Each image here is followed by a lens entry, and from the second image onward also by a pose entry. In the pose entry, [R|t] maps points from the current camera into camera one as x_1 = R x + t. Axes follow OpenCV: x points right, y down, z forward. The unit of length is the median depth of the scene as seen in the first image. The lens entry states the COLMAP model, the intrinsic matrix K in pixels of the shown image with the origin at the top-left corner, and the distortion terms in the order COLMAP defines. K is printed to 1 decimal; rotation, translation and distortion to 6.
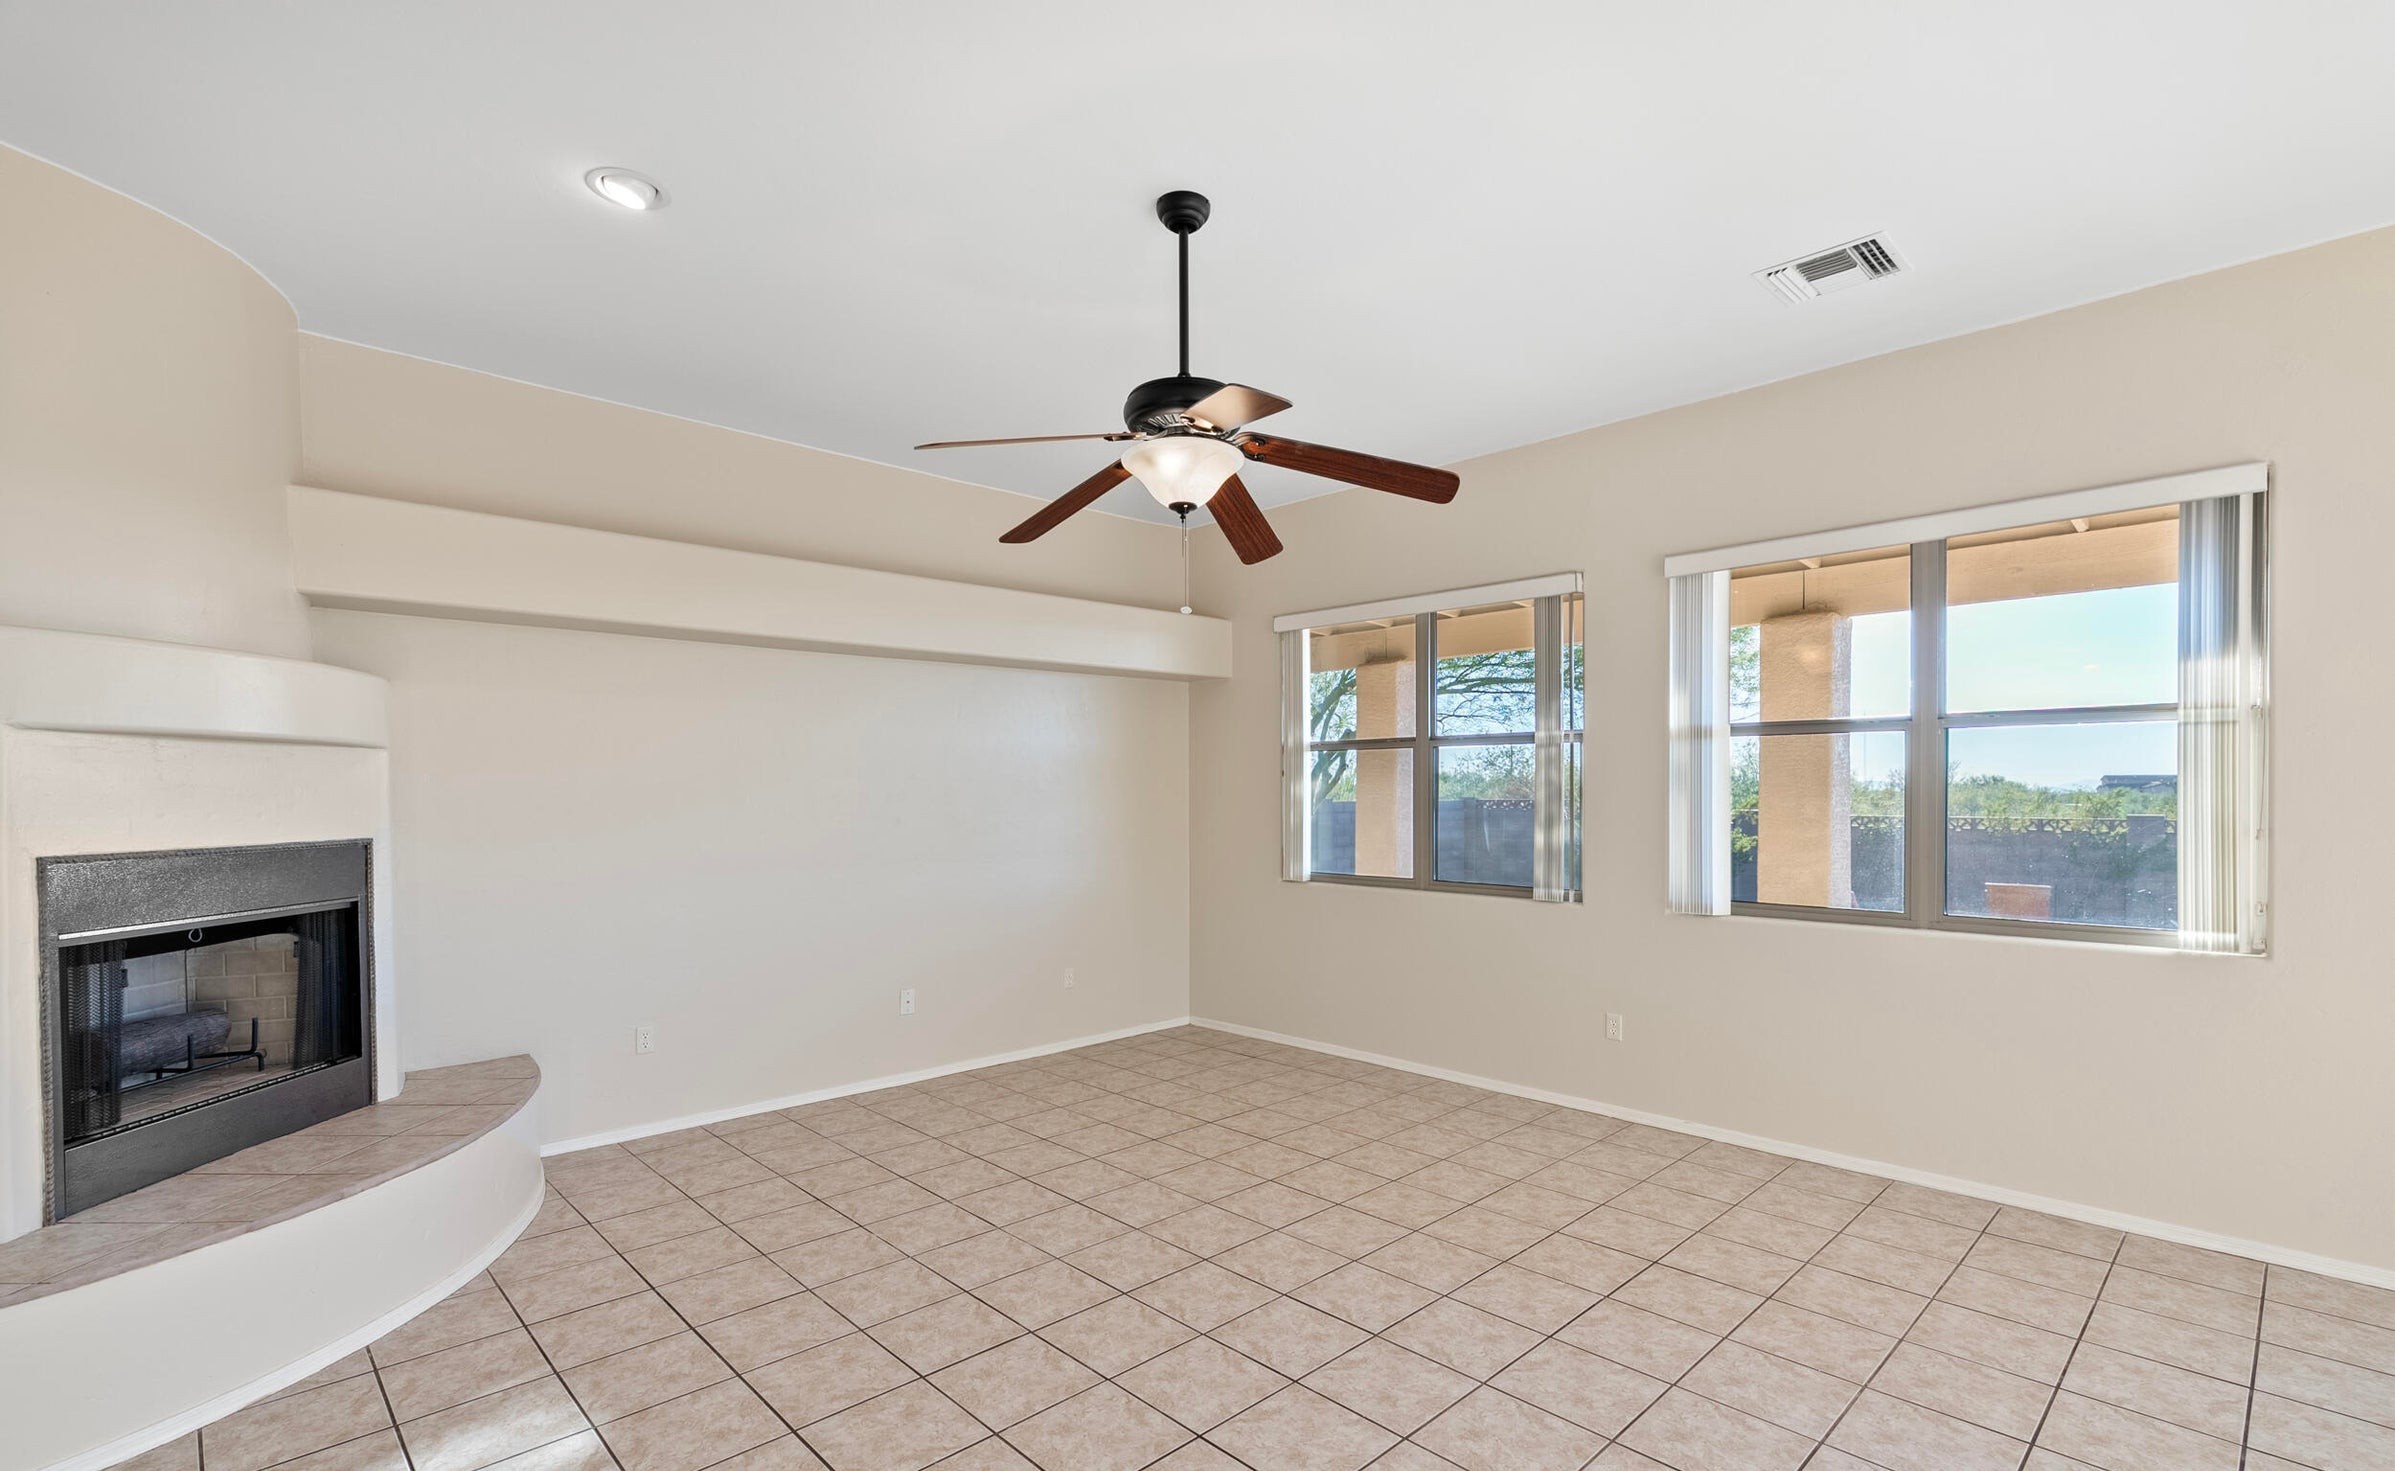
lens RADIAL K [[1086.1, 0, 1195.8], [0, 1086.1, 800.3], [0, 0, 1]] dist [0.000151, 0.000682]
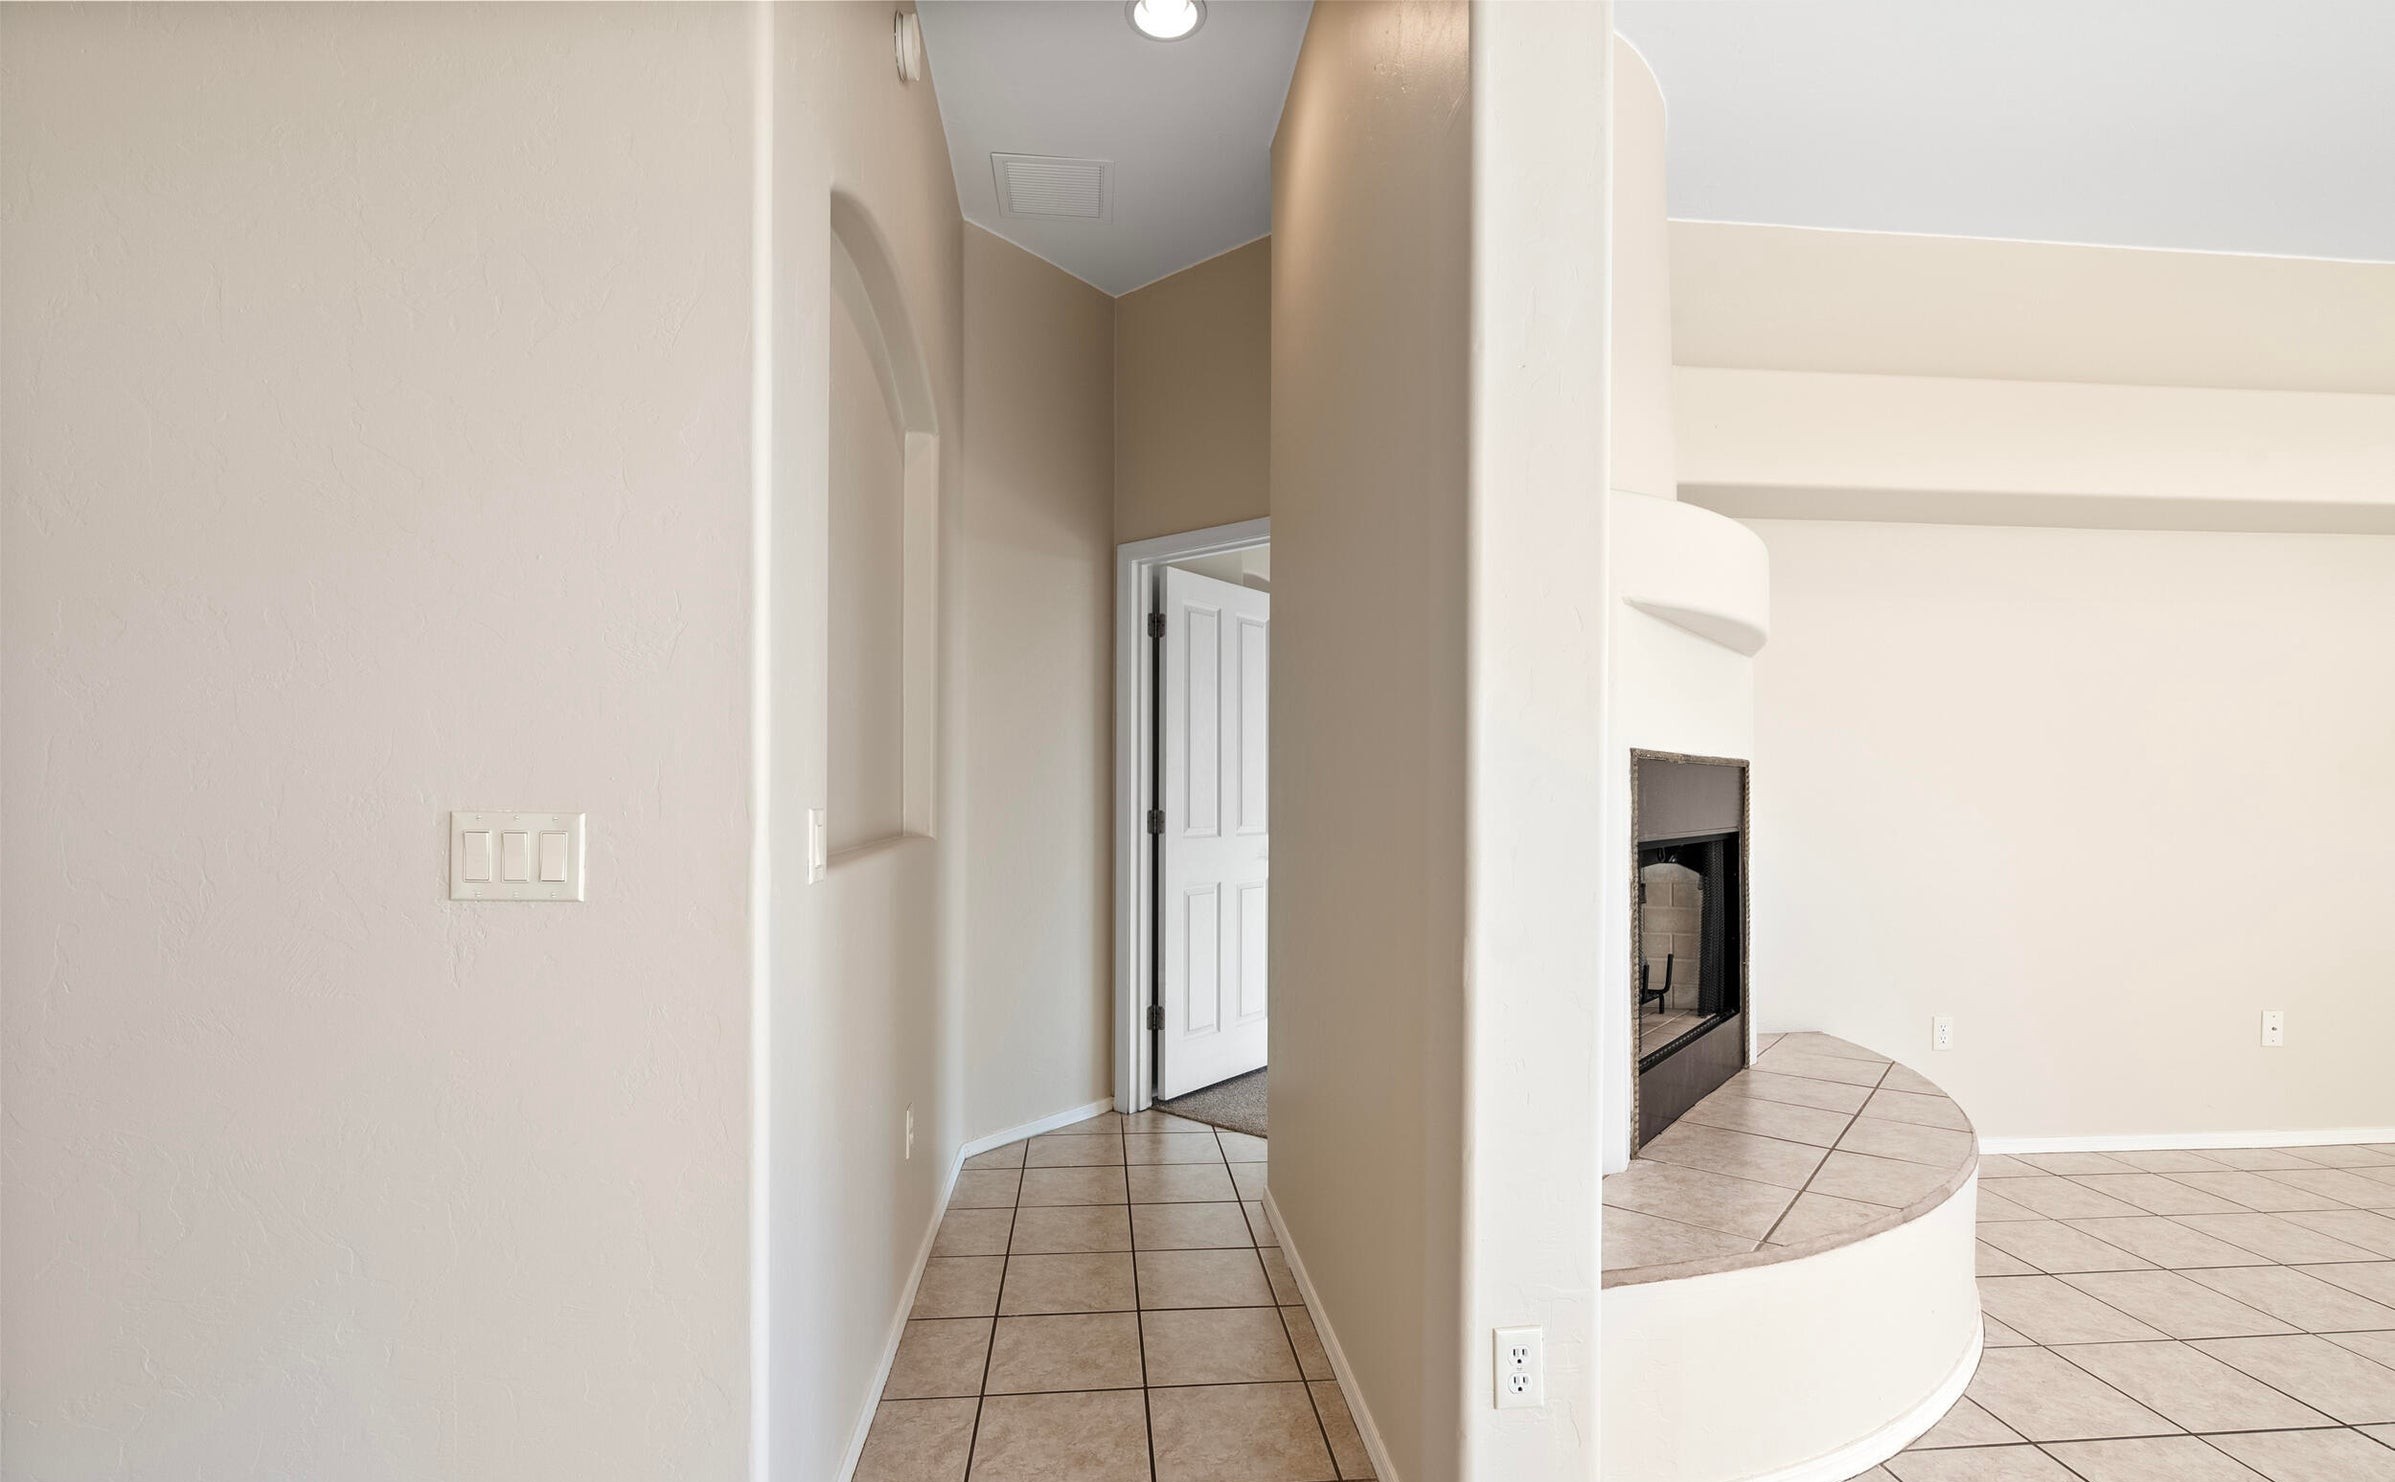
lens RADIAL K [[1090.4, 0, 1195.6], [0, 1090.4, 787.4], [0, 0, 1]] dist [-0.002218, -0.000440]
pose [[0.785225, 0.002609, -0.619205, -0.476532], [-0.011032, 0.999891, -0.009777, 0.059222], [0.619112, 0.014509, 0.785169, 0.039225]]
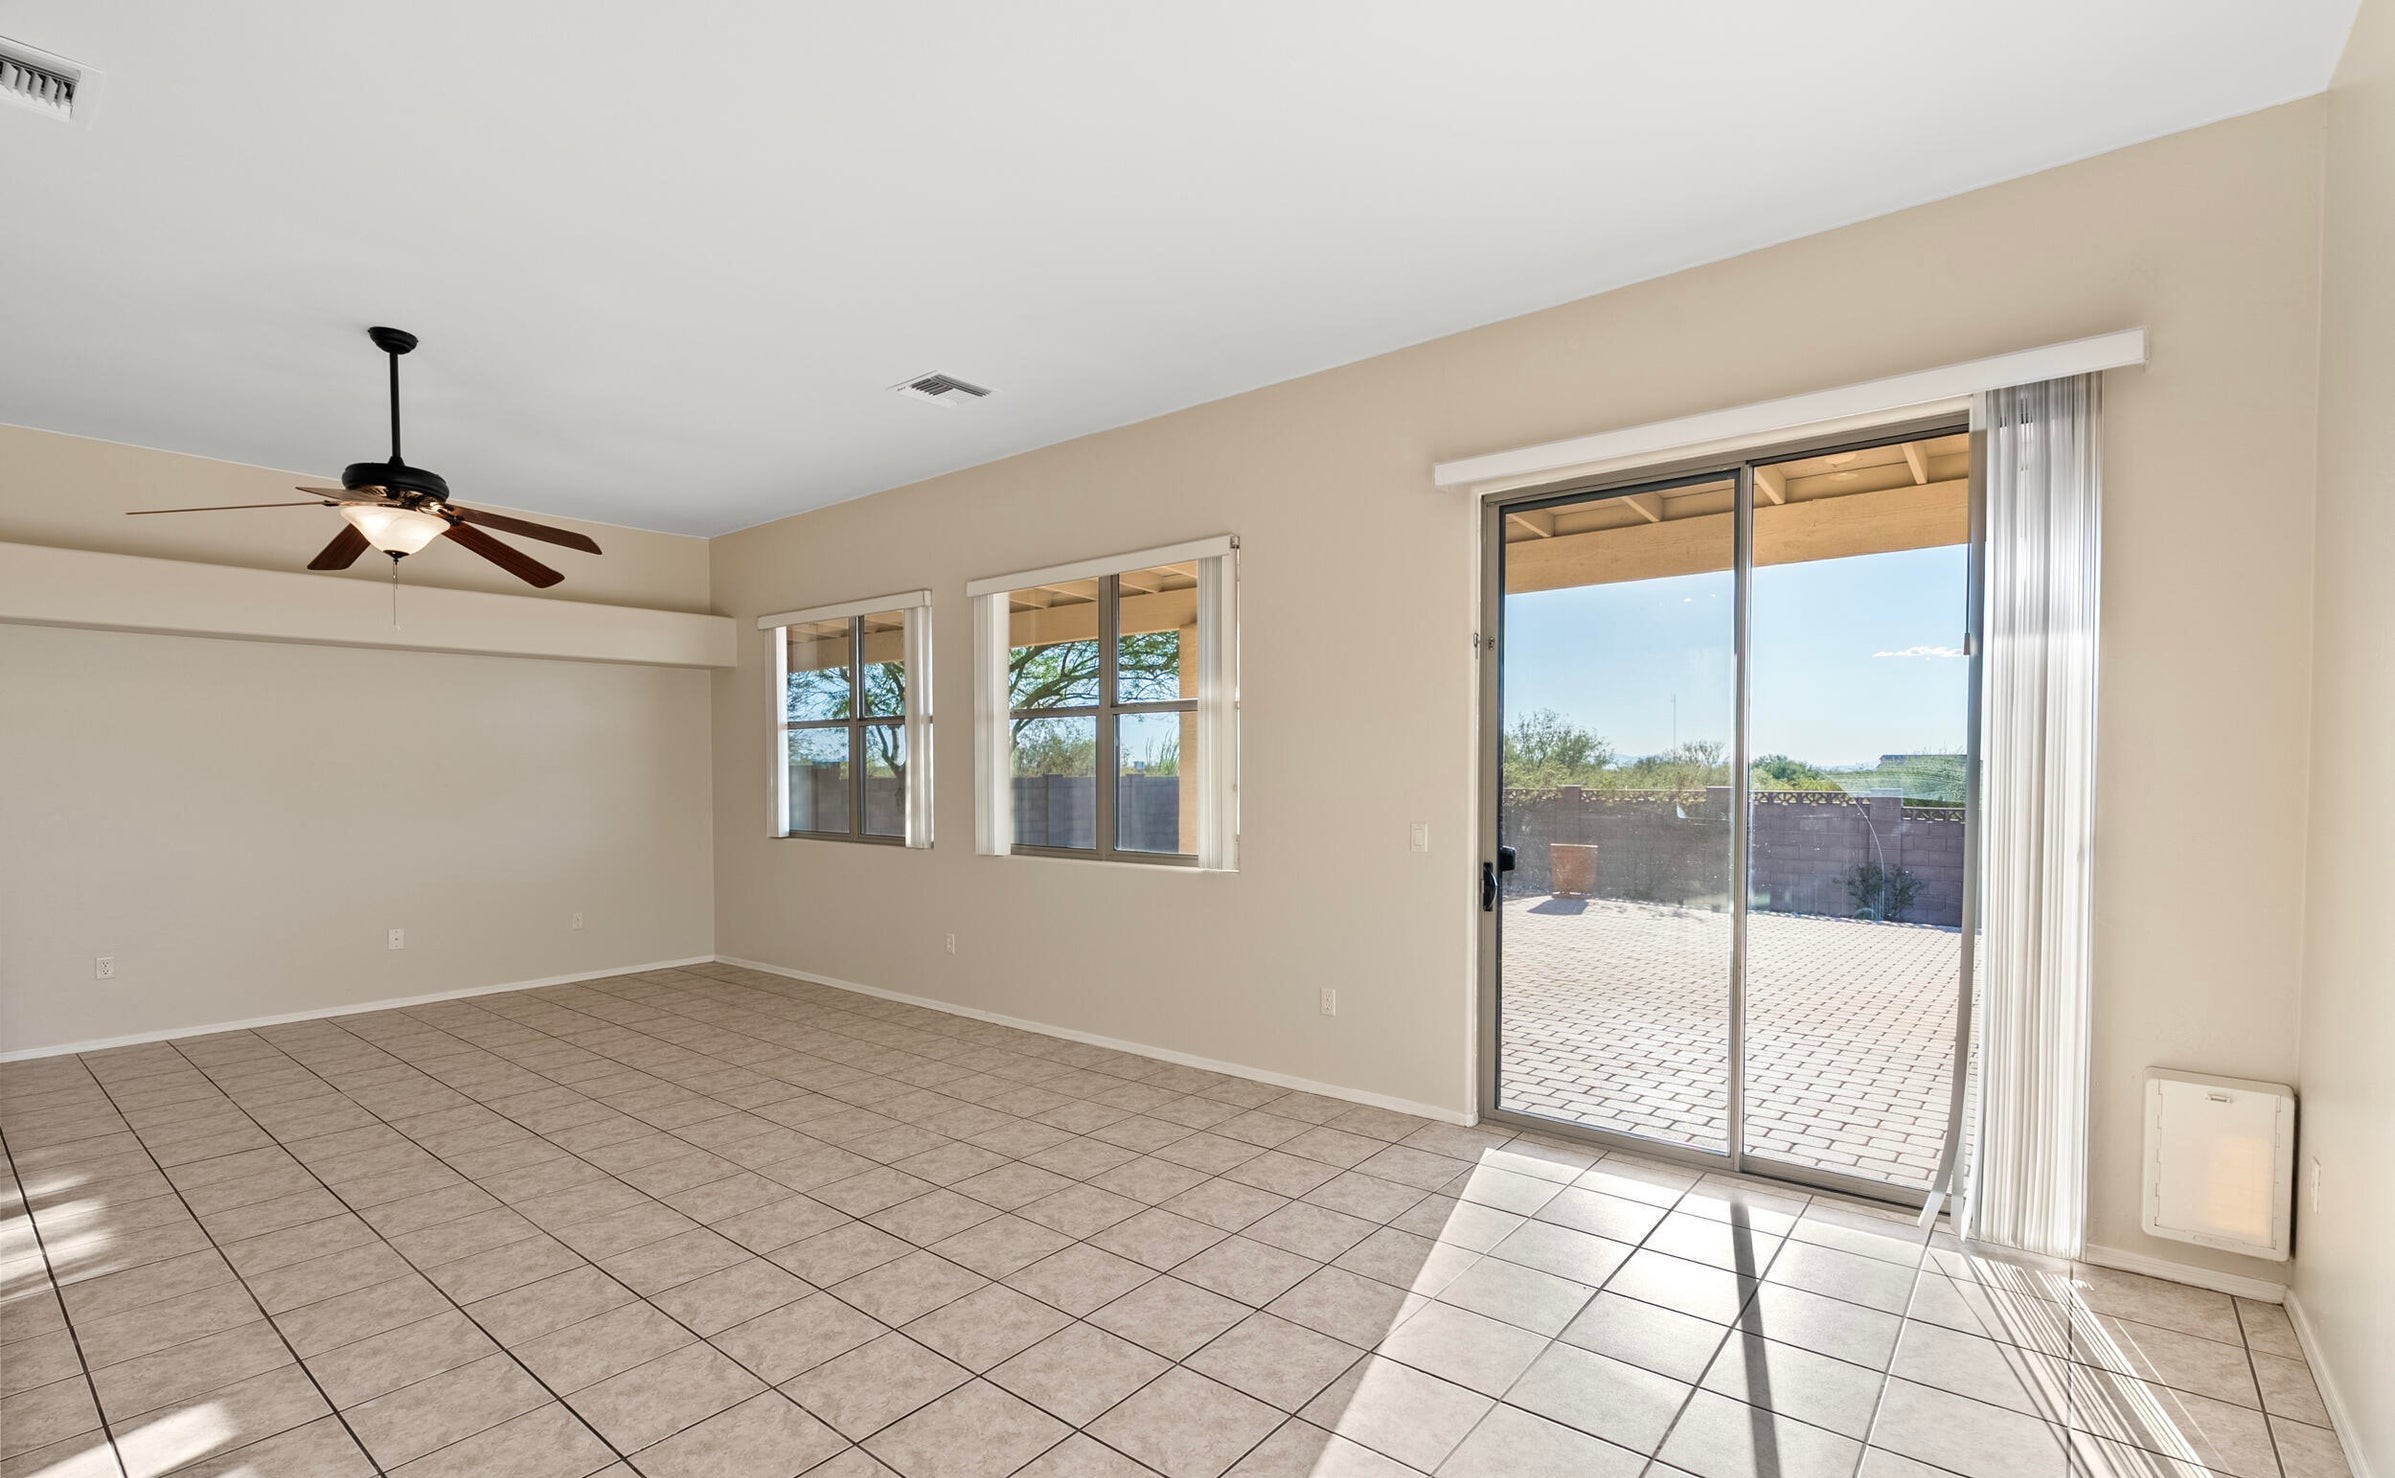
lens RADIAL K [[1097.0, 0, 1211.4], [0, 1097.0, 804.3], [0, 0, 1]] dist [-0.003224, -0.000459]
pose [[0.992893, -0.004147, 0.118937, 0.576338], [0.001487, 0.999747, 0.022446, 0.014902], [-0.119000, -0.022110, 0.992648, -0.352119]]
